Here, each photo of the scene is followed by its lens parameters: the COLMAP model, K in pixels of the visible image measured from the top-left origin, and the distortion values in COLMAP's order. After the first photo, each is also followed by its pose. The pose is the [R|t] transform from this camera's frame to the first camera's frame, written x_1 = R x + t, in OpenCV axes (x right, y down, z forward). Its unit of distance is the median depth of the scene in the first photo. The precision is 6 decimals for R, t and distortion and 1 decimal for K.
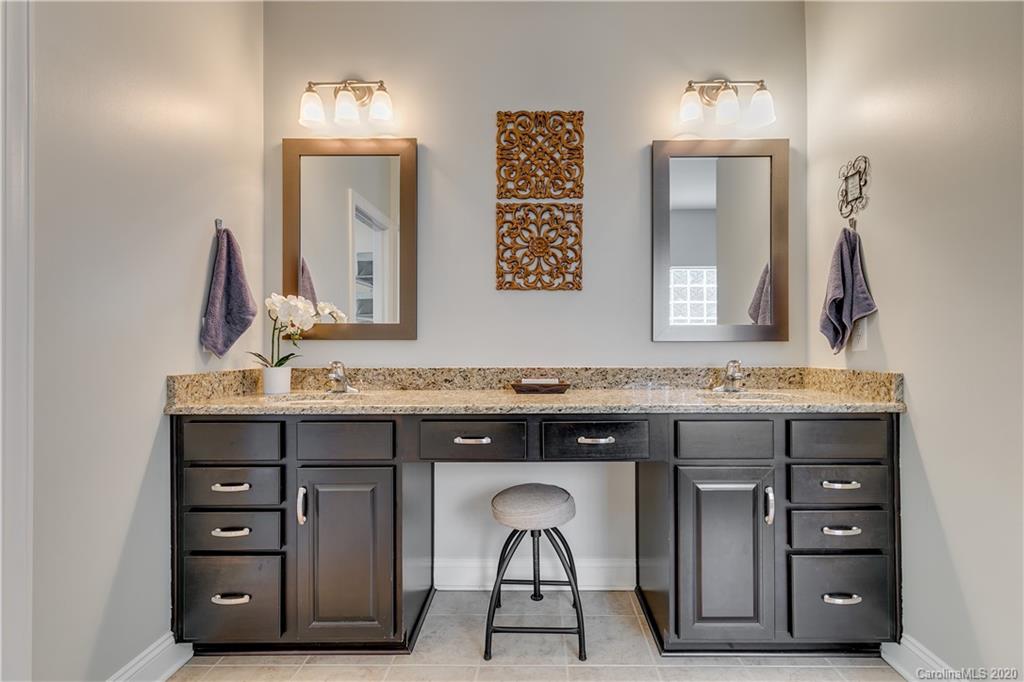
lens RADIAL K [[456.4, 0, 512.8], [0, 456.4, 341.9], [0, 0, 1]] dist [-0.006429, 0.001657]
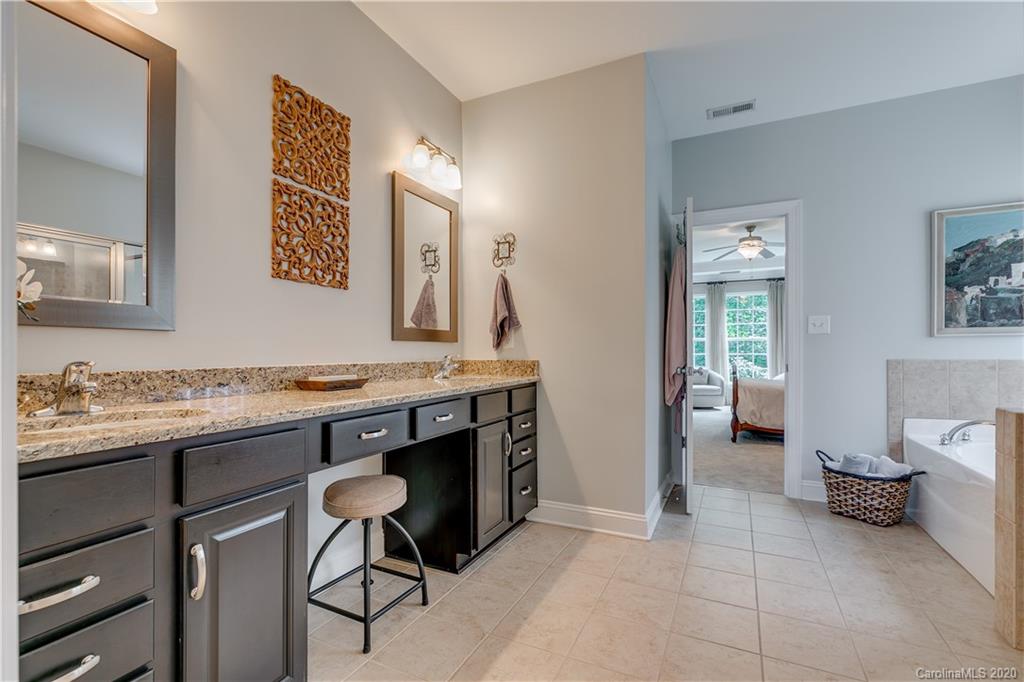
lens RADIAL K [[456.4, 0, 510.1], [0, 456.4, 348.4], [0, 0, 1]] dist [-0.006429, 0.001657]
pose [[0.440278, 0.006527, 0.897838, -0.622156], [-0.010333, 0.999944, -0.002203, 0.018896], [-0.897802, -0.008307, 0.440321, 0.206348]]
